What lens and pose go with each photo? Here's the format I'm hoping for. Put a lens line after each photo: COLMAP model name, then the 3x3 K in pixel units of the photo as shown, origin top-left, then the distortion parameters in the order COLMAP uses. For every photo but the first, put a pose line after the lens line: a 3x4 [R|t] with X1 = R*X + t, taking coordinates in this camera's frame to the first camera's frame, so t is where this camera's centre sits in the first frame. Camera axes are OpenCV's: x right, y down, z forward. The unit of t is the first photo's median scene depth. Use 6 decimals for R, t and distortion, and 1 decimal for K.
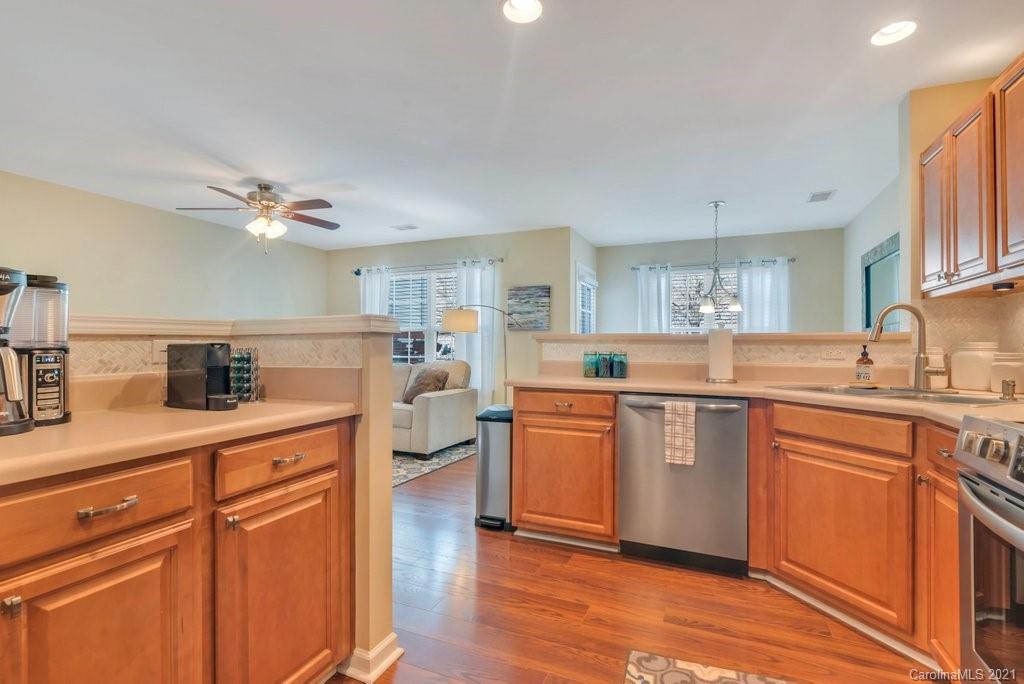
lens RADIAL K [[488.6, 0, 508.7], [0, 488.6, 340.1], [0, 0, 1]] dist [0.004192, 0.000129]
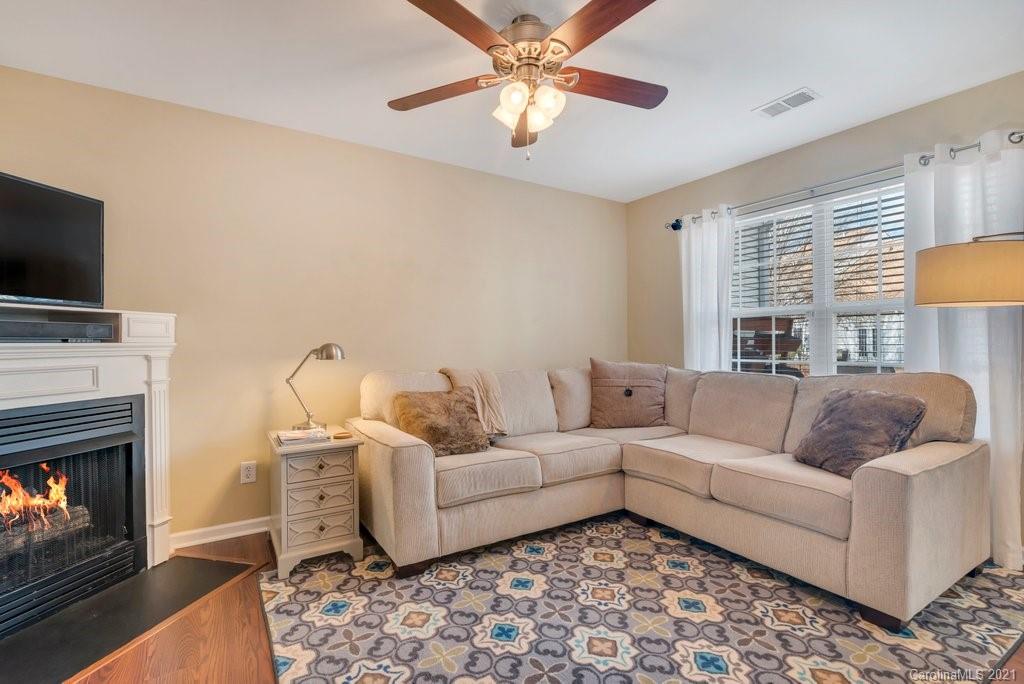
lens RADIAL K [[488.6, 0, 509.2], [0, 488.6, 346.3], [0, 0, 1]] dist [0.004192, 0.000129]
pose [[0.843698, -0.007409, -0.536768, -0.173532], [0.013576, 0.999879, 0.007538, 0.008461], [0.536647, -0.013647, 0.843696, 0.400662]]
